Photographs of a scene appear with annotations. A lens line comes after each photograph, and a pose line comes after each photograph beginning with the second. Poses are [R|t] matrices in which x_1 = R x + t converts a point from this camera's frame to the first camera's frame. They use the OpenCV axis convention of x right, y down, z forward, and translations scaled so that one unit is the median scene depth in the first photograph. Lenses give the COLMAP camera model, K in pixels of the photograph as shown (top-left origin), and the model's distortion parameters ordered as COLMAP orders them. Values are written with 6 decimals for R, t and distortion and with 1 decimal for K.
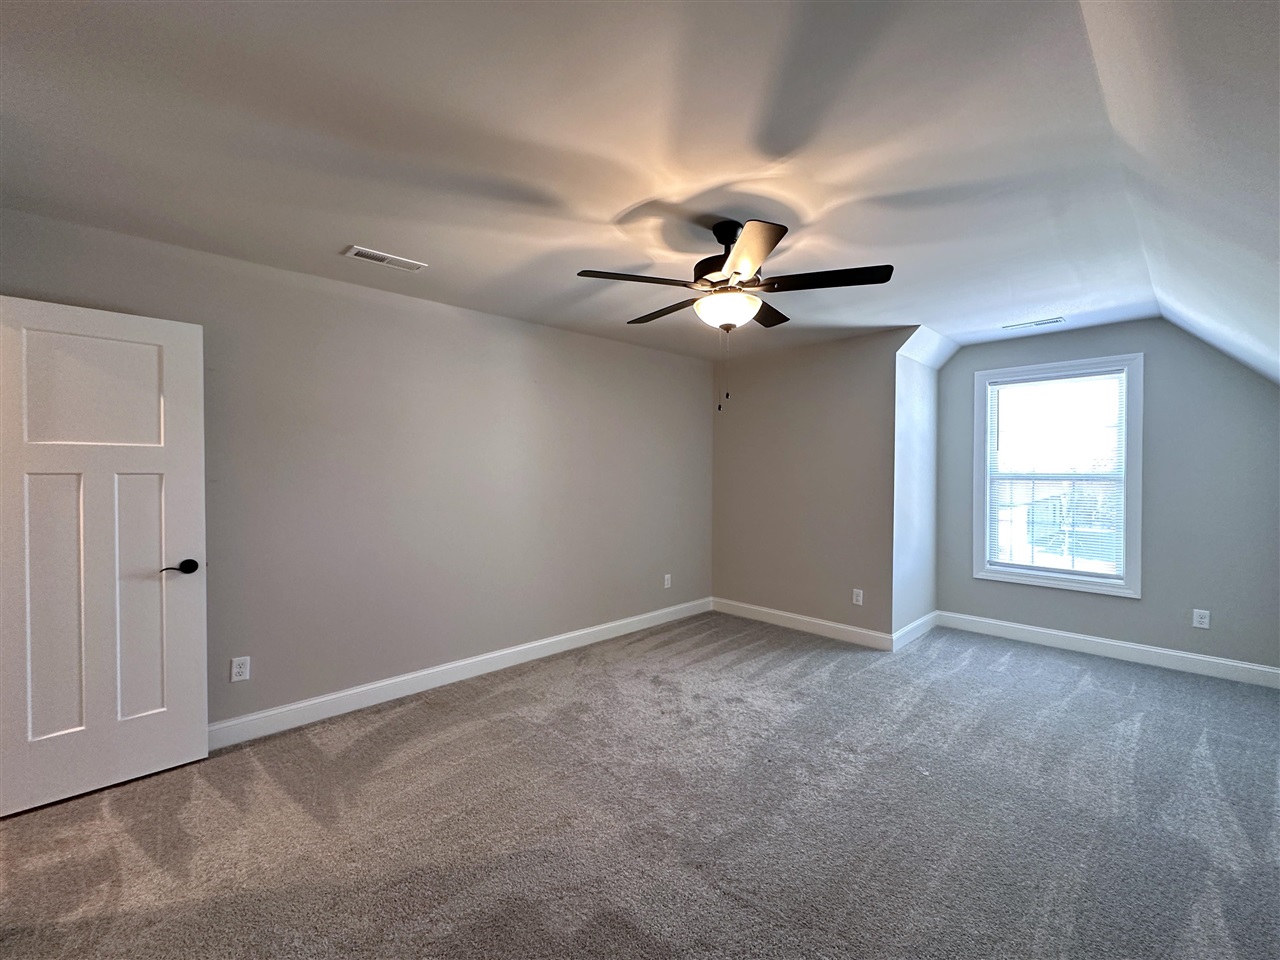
lens RADIAL K [[537.3, 0, 640.0], [0, 537.3, 480.0], [0, 0, 1]] dist [-0.002732, 0.000179]
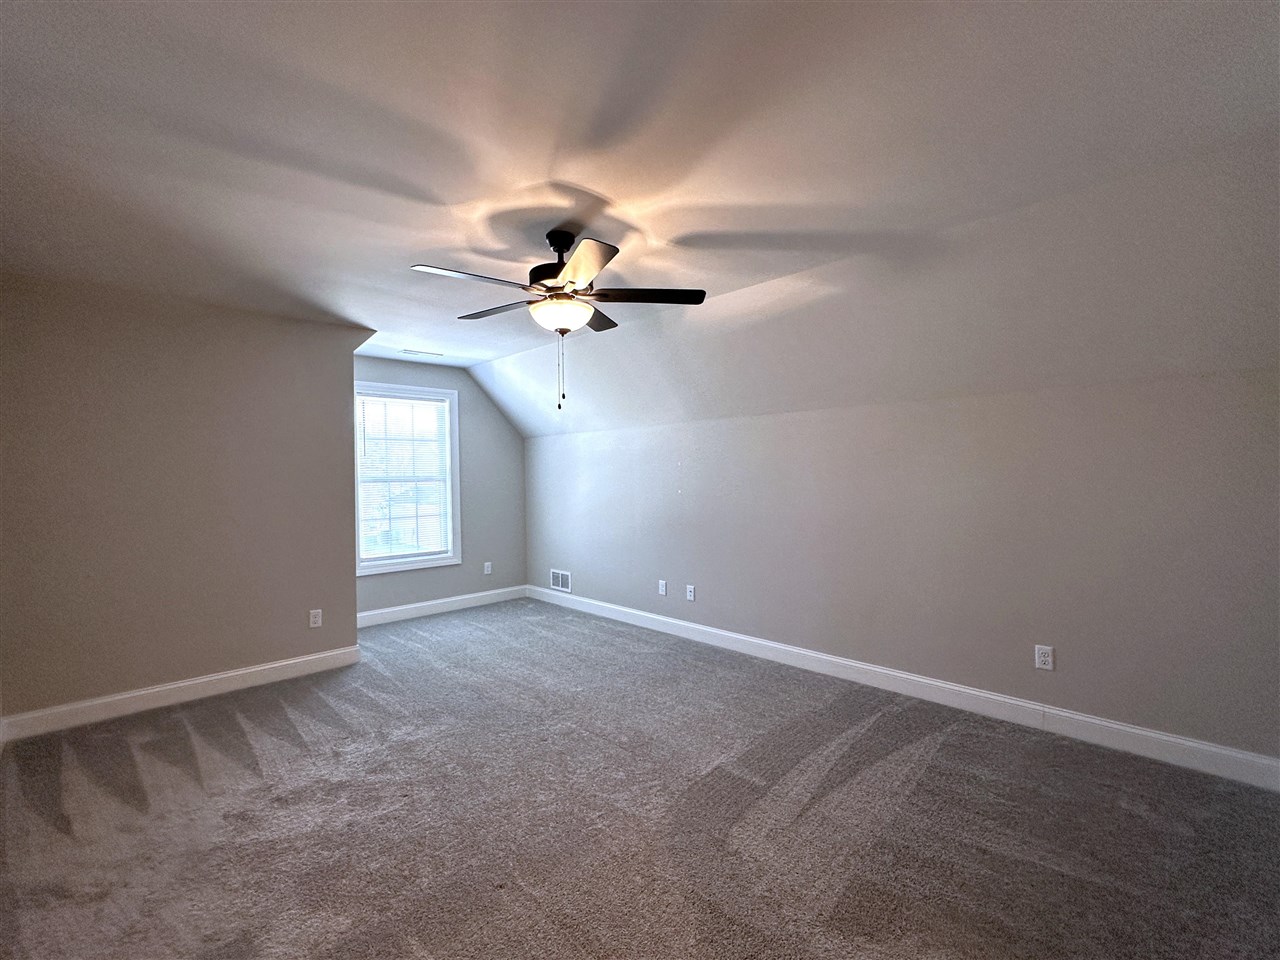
lens RADIAL K [[576.6, 0, 640.0], [0, 576.6, 480.0], [0, 0, 1]] dist [-0.002031, 0.000317]
pose [[0.005112, -0.010824, 0.999928, -0.628452], [0.031587, 0.999444, 0.010658, -0.000345], [-0.999488, 0.031530, 0.005451, 0.552795]]
